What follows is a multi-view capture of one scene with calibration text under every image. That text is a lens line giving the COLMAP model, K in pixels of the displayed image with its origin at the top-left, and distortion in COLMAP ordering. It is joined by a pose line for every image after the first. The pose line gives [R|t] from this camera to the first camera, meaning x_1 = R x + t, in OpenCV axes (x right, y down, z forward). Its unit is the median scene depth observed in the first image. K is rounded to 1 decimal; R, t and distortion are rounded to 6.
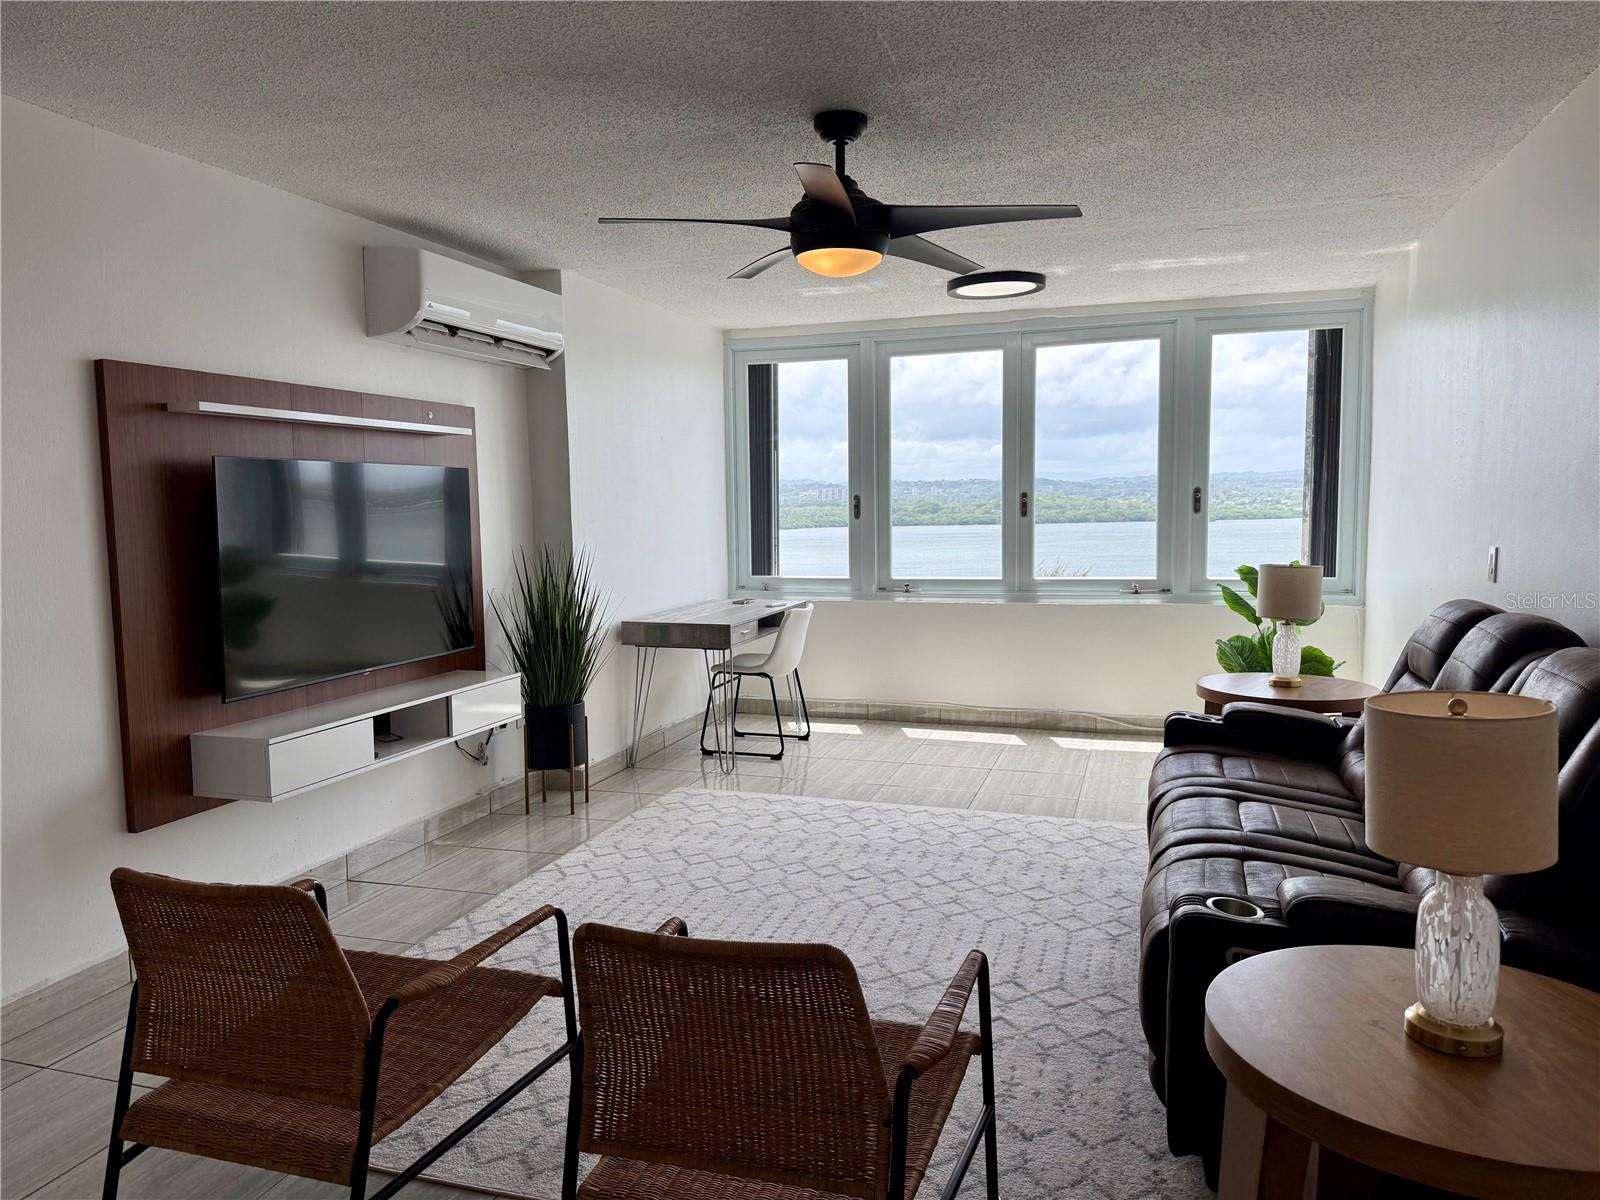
lens RADIAL K [[1113.1, 0, 808.1], [0, 1113.1, 604.5], [0, 0, 1]] dist [0.059398, -0.020206]
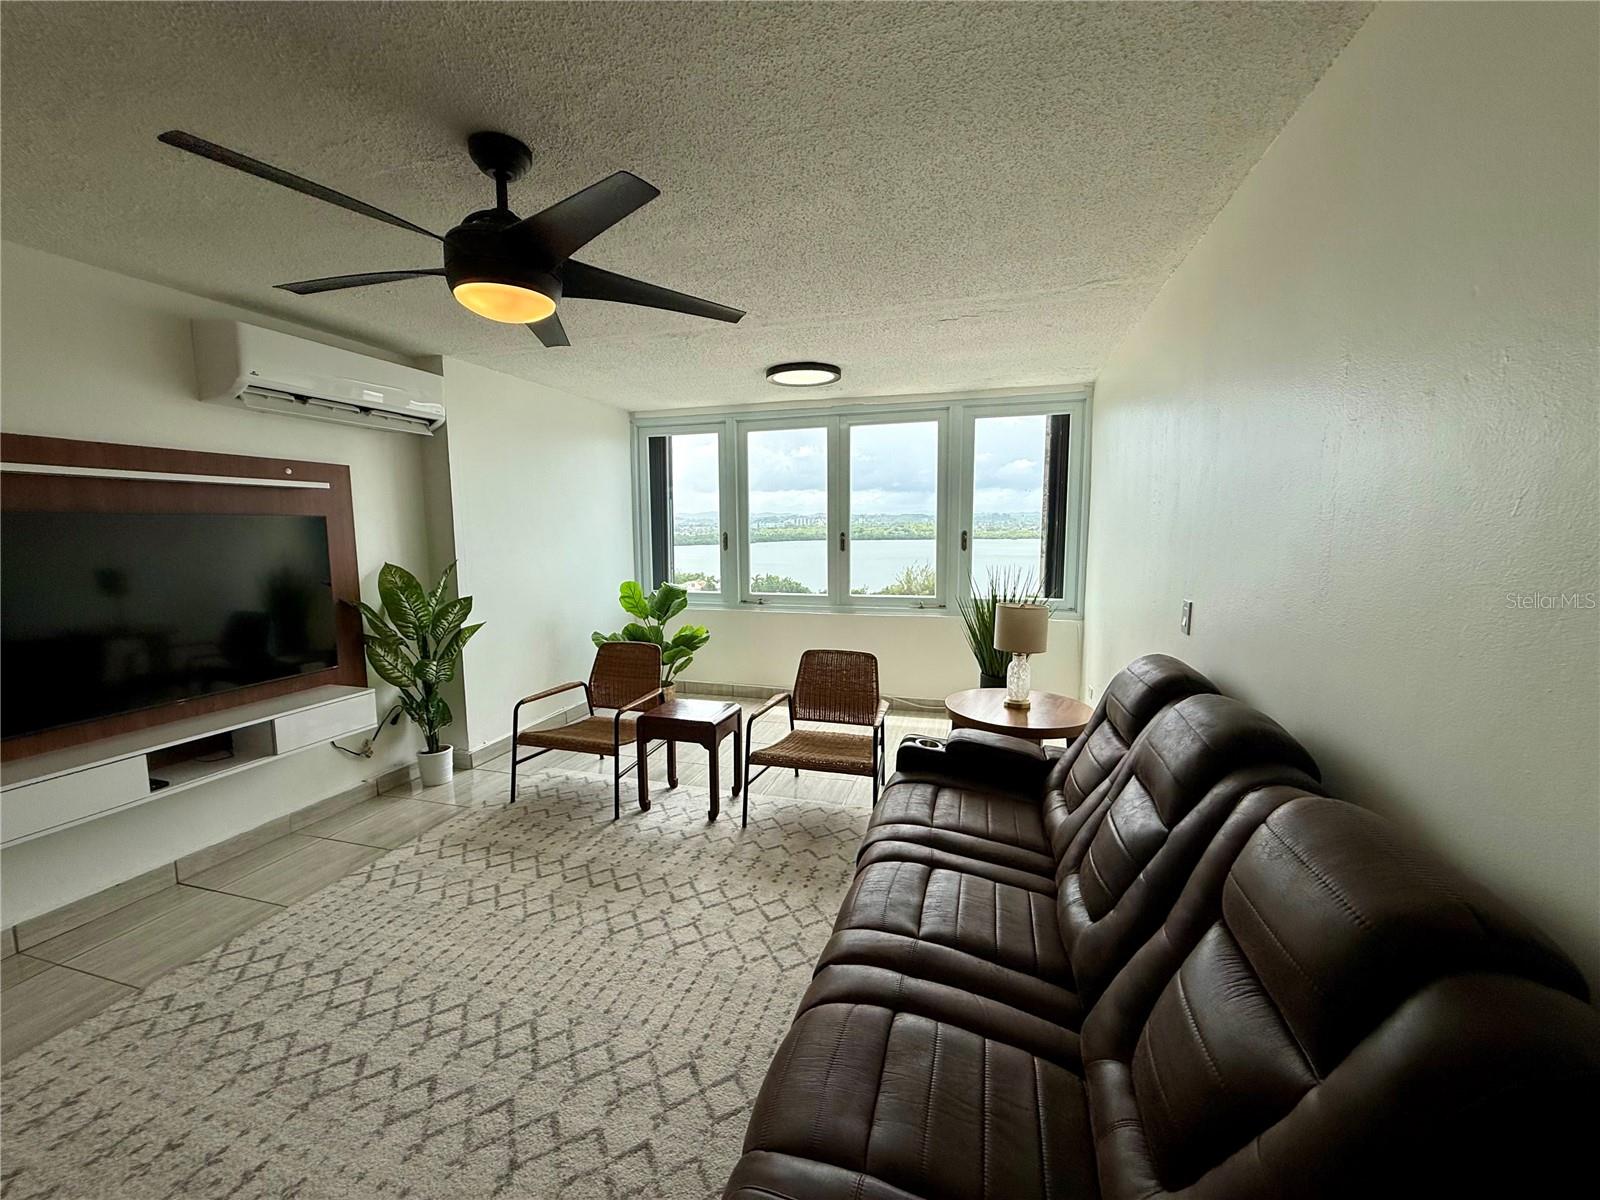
lens RADIAL K [[638.6, 0, 794.5], [0, 638.6, 597.8], [0, 0, 1]] dist [0.001429, -0.000056]
pose [[0.999938, 0.004271, 0.010284, 0.164813], [-0.004472, 0.999798, 0.019613, -0.046686], [-0.010199, -0.019658, 0.999755, 0.288789]]
